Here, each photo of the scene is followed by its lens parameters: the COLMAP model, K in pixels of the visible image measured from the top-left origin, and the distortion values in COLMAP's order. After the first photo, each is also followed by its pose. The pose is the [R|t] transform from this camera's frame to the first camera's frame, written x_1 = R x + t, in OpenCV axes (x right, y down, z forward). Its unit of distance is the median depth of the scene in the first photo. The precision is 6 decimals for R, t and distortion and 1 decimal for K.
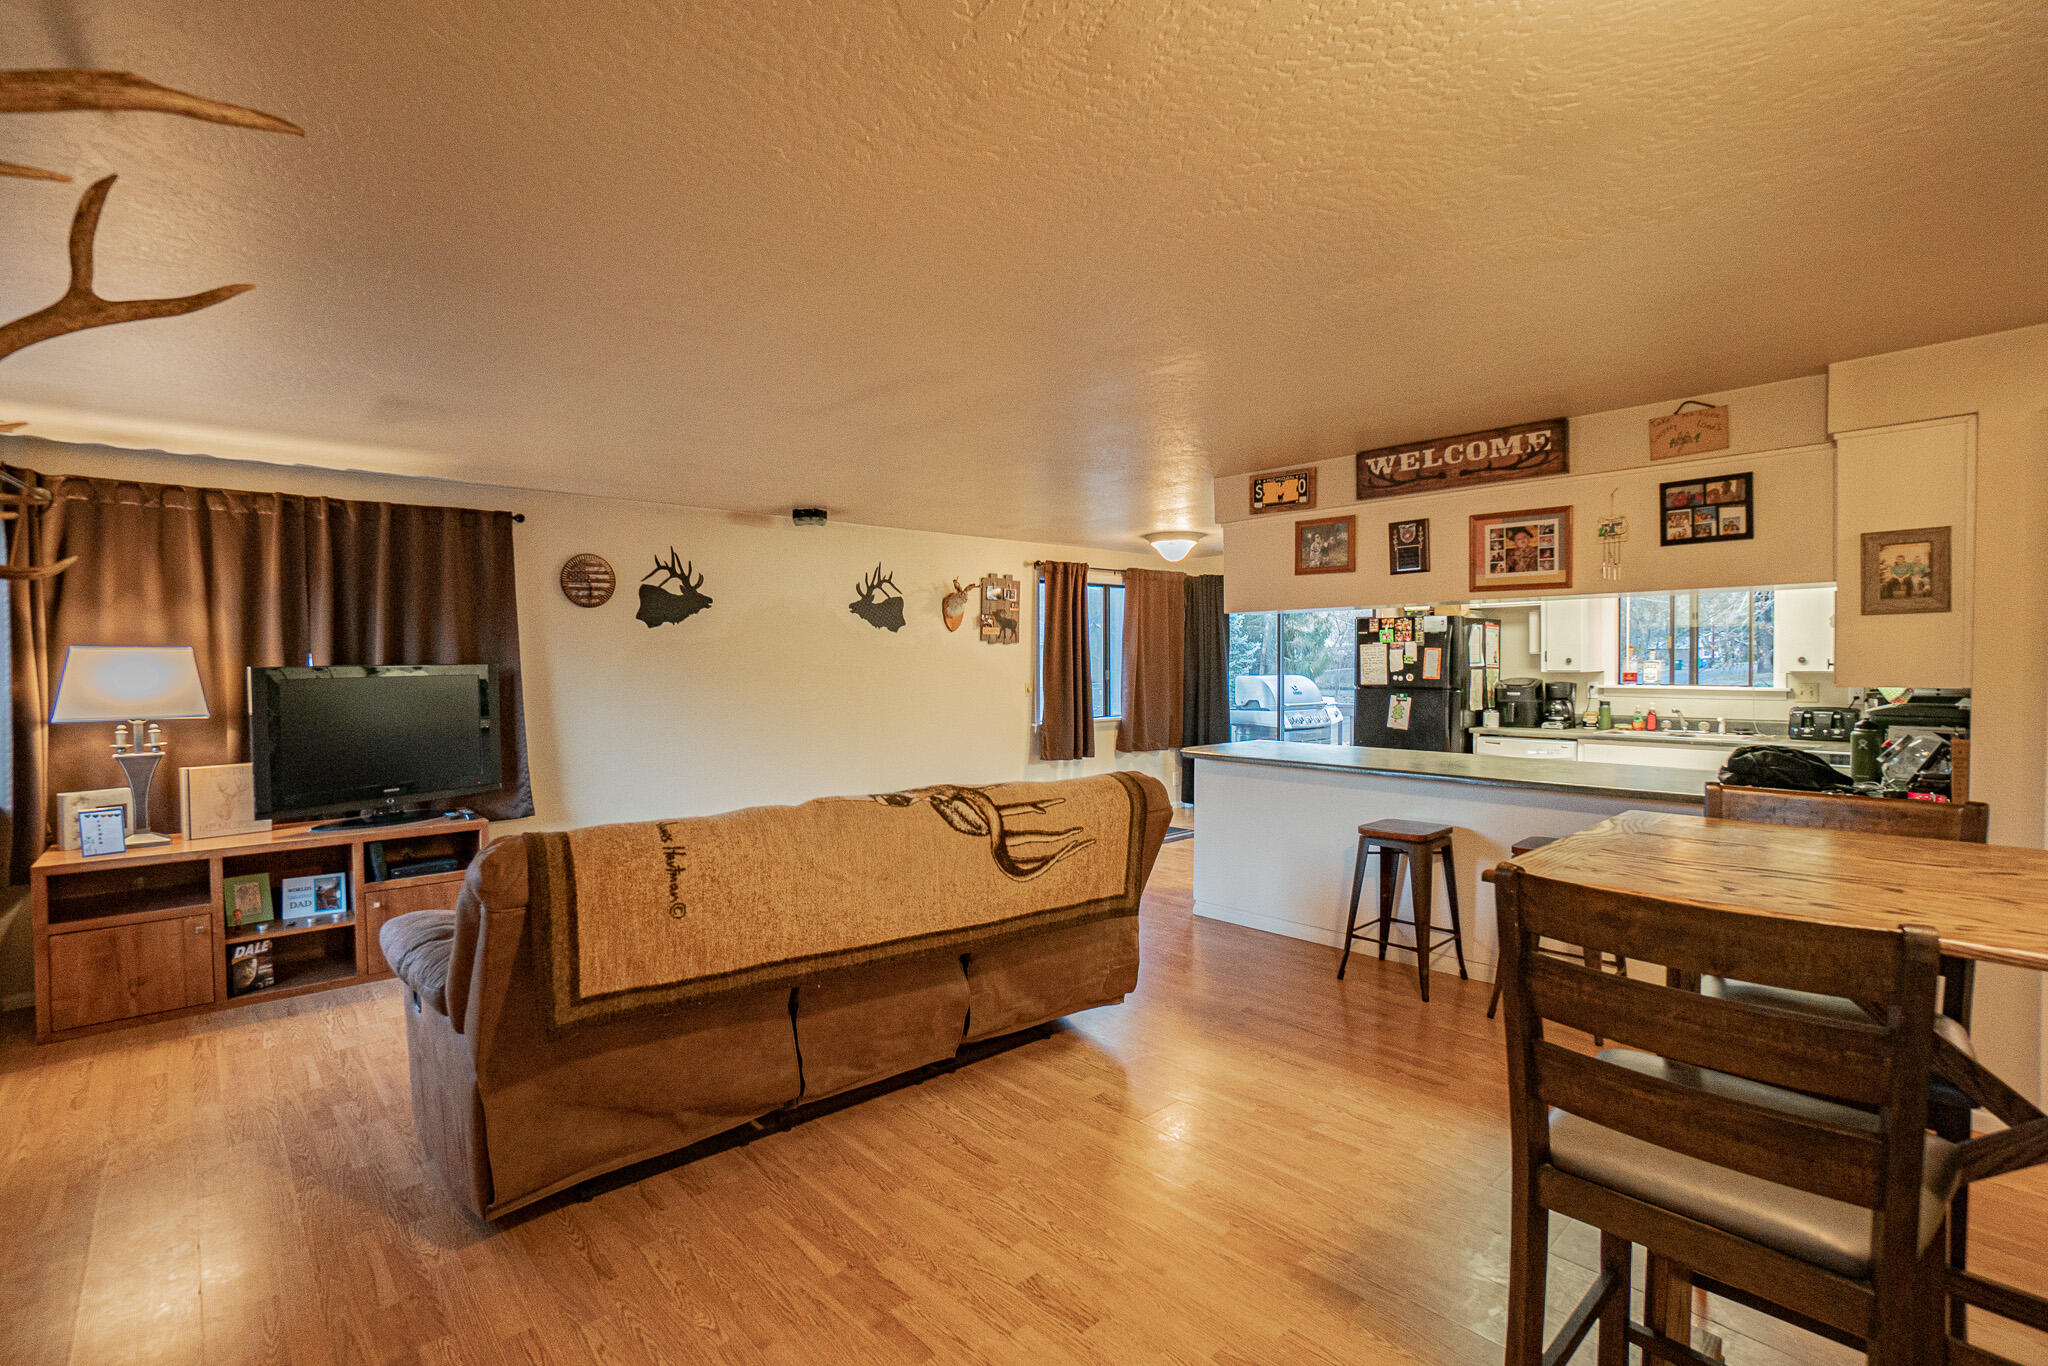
lens RADIAL K [[919.1, 0, 1023.8], [0, 919.1, 679.5], [0, 0, 1]] dist [-0.011478, 0.000068]
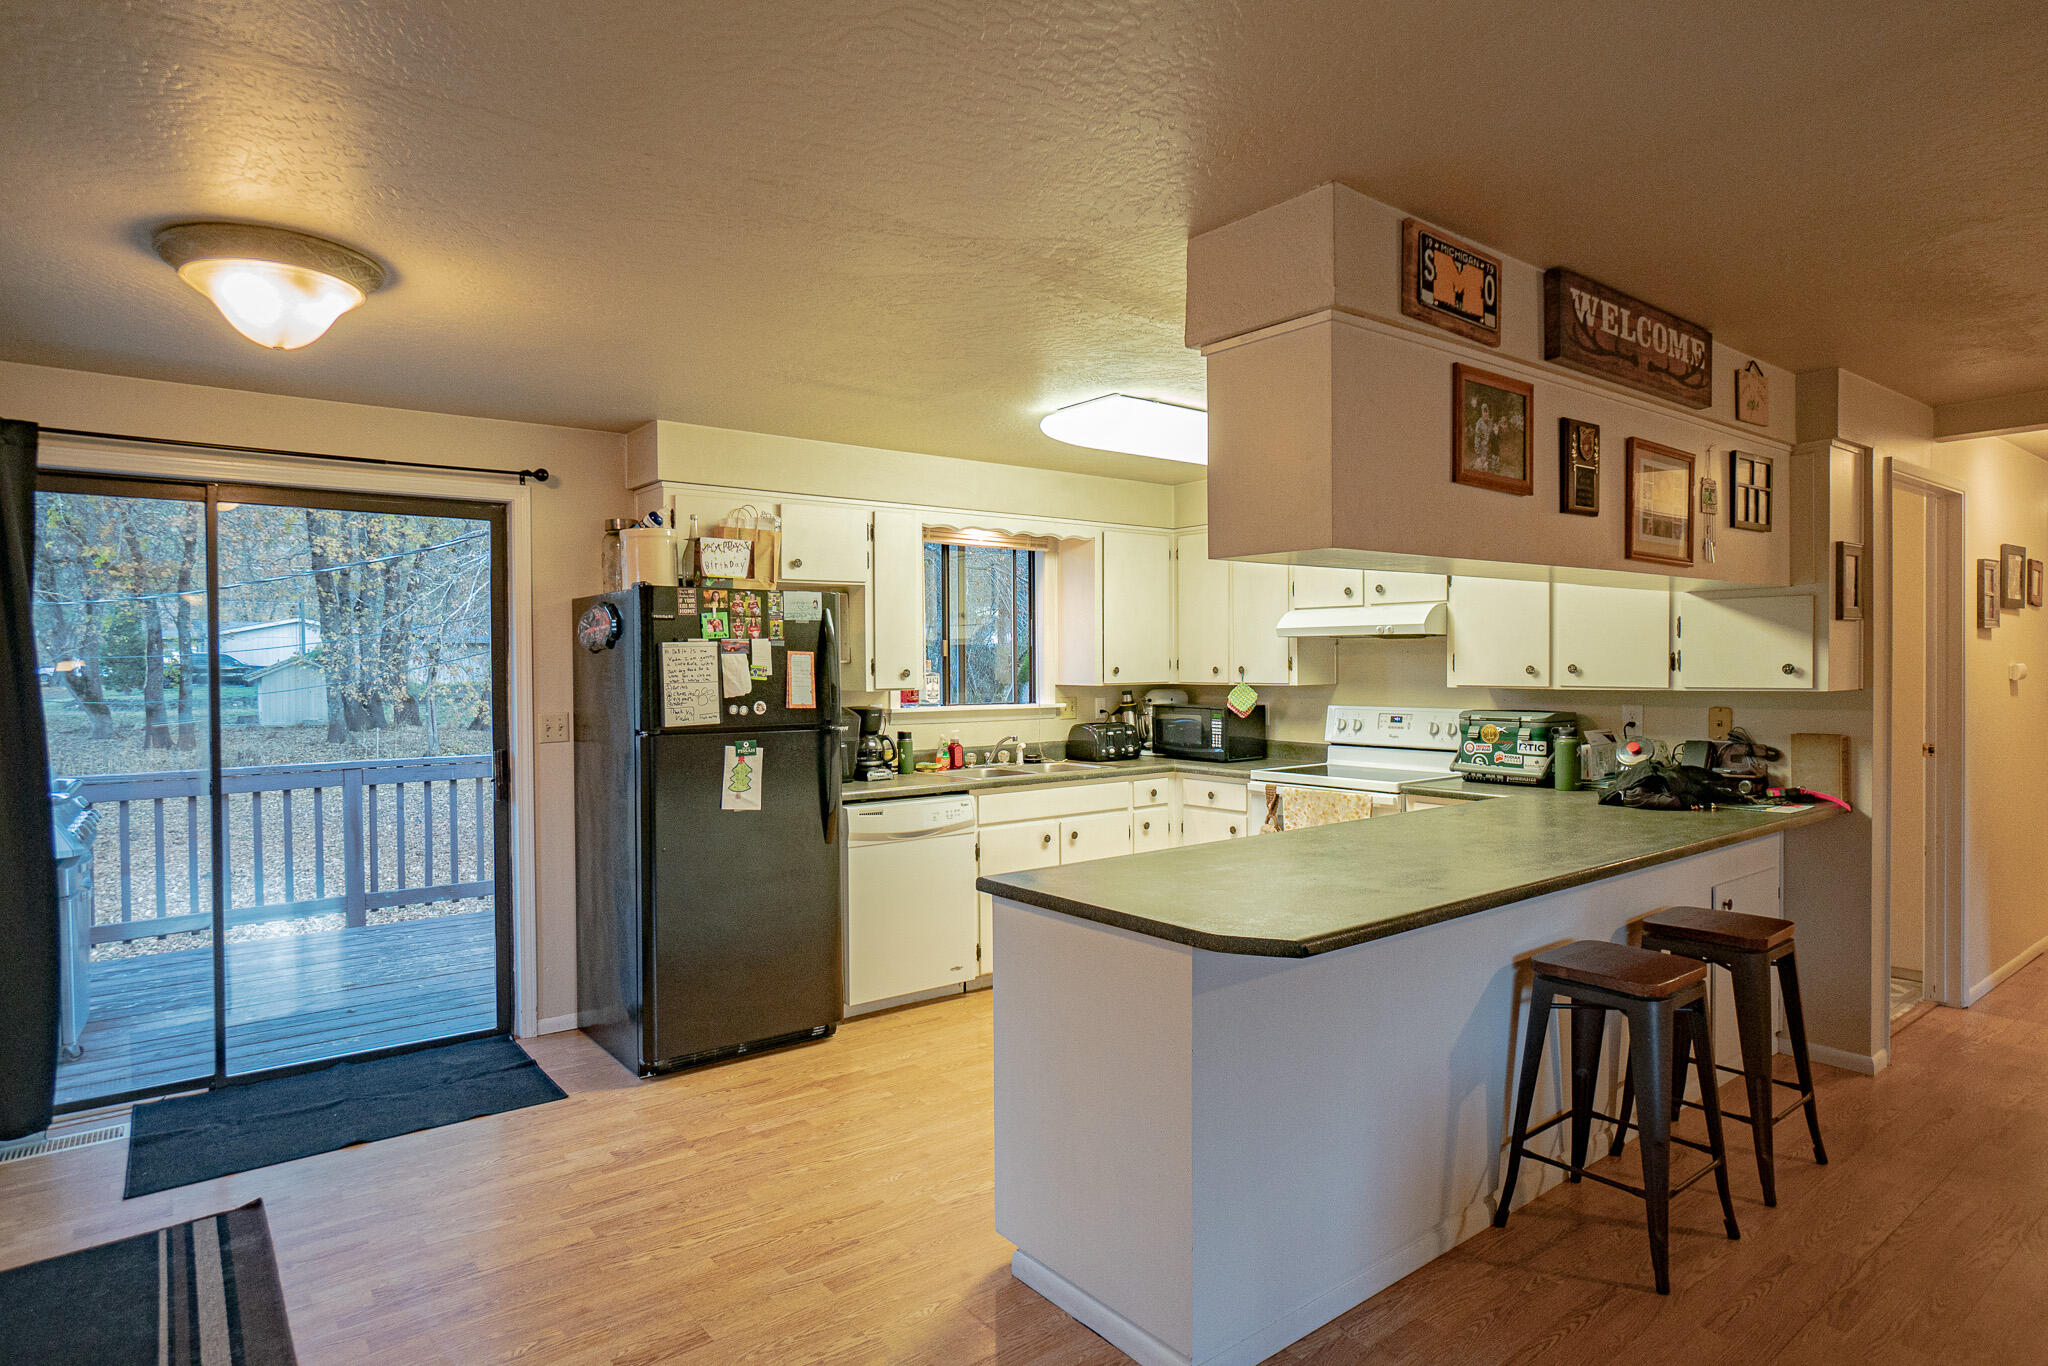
lens RADIAL K [[1117.3, 0, 1034.0], [0, 1117.3, 686.7], [0, 0, 1]] dist [-0.004401, -0.000740]
pose [[0.087806, -0.011974, 0.996066, -0.195257], [0.027994, 0.999562, 0.009549, -0.016545], [-0.995744, 0.027045, 0.088103, 0.831212]]
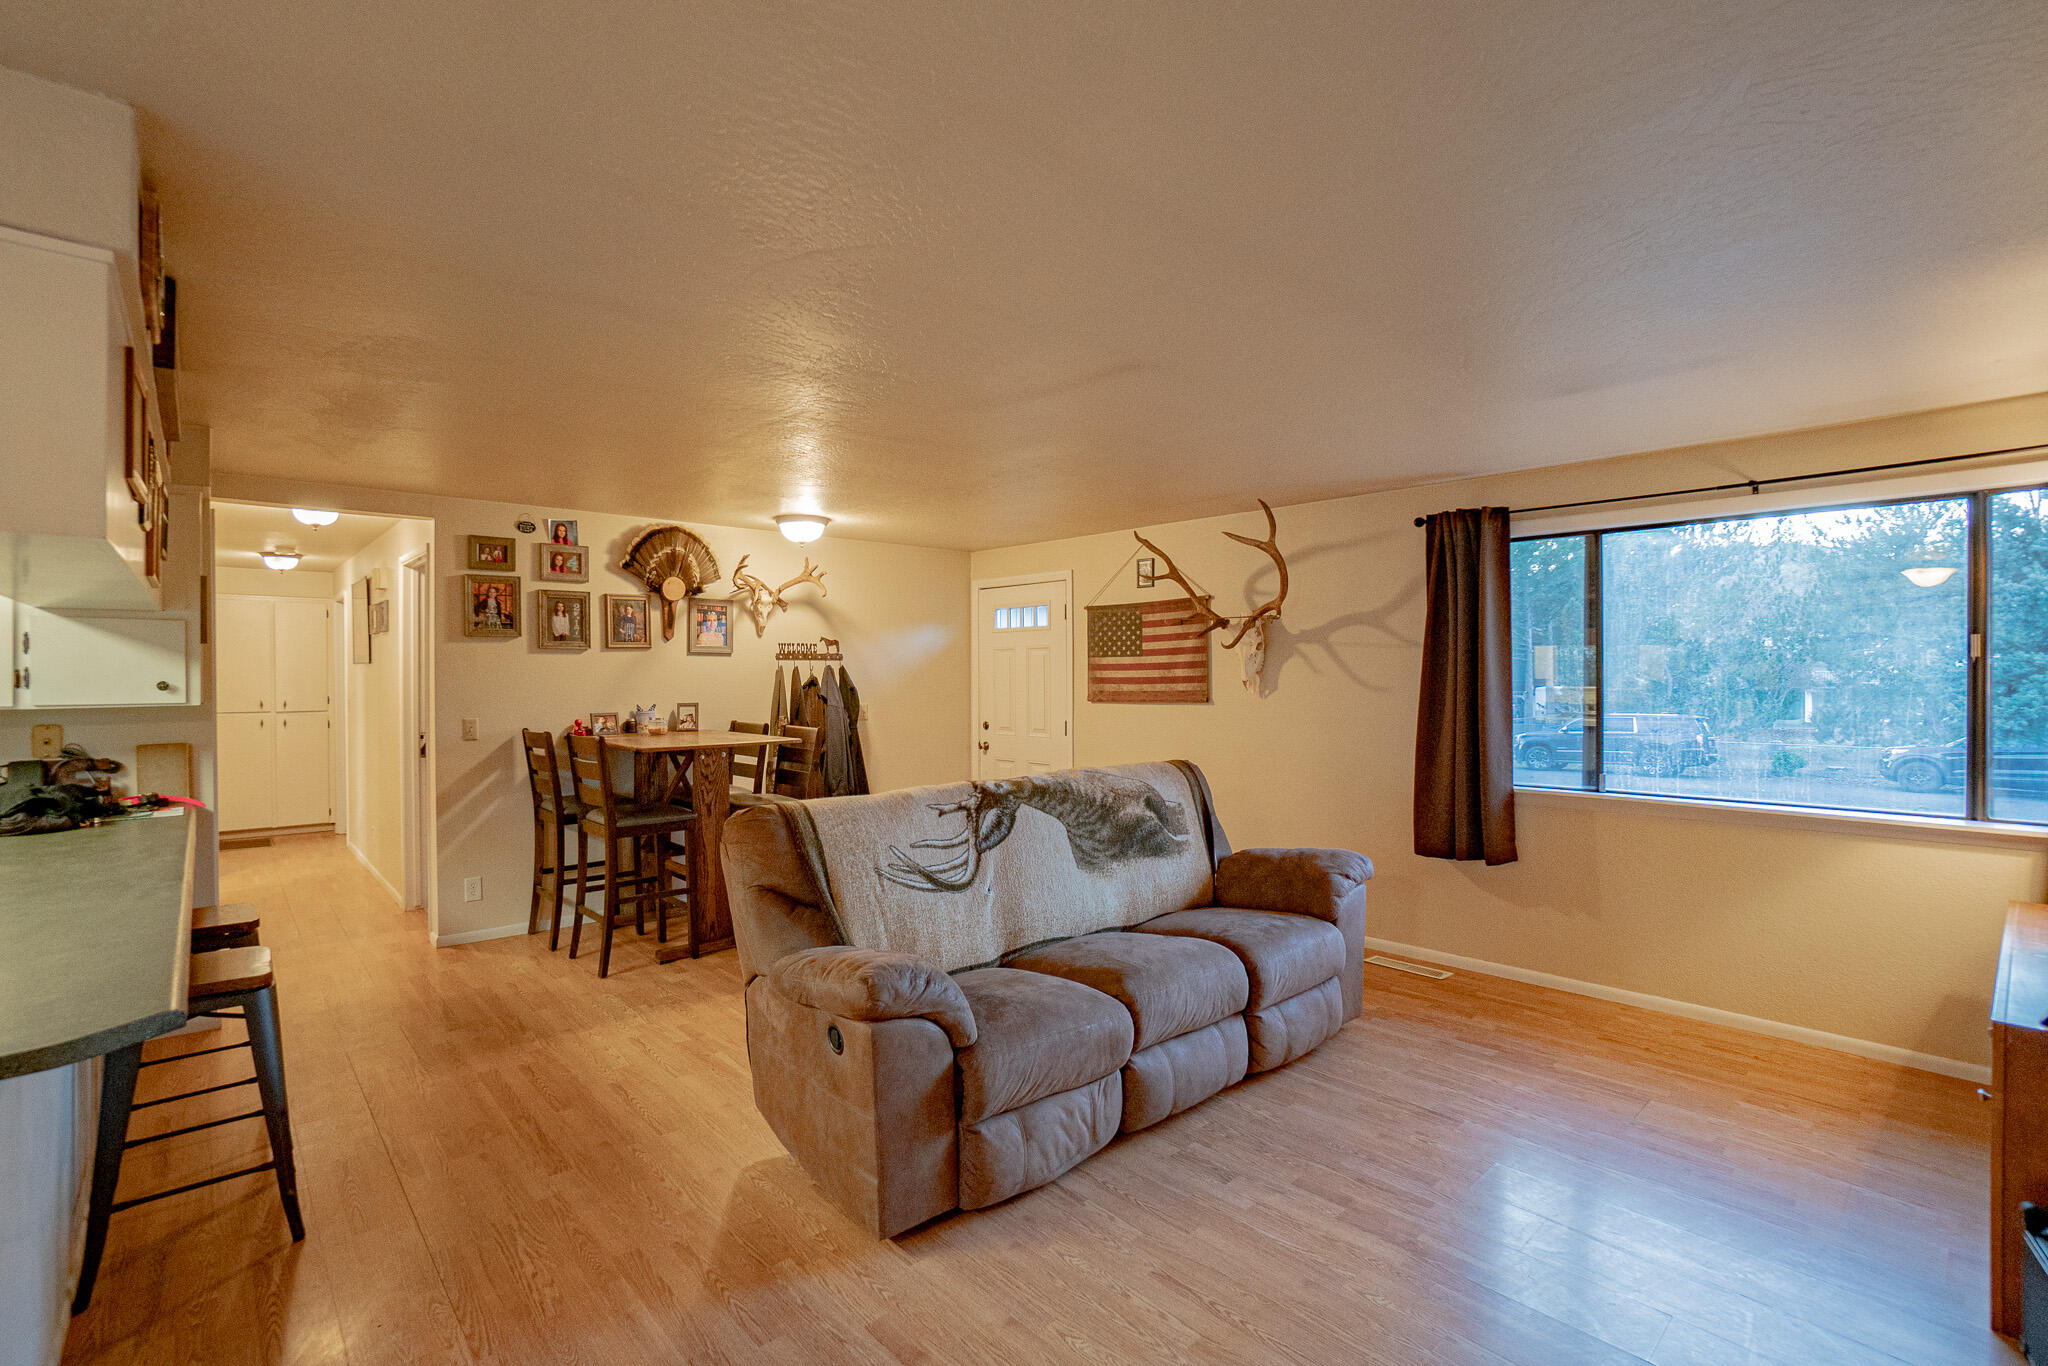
lens RADIAL K [[919.1, 0, 1026.7], [0, 919.1, 682.5], [0, 0, 1]] dist [-0.011478, 0.000068]
pose [[-0.999758, 0.008816, 0.020131, -0.082431], [0.009415, 0.999510, 0.029838, -0.022283], [-0.019858, 0.030020, -0.999352, 1.009172]]
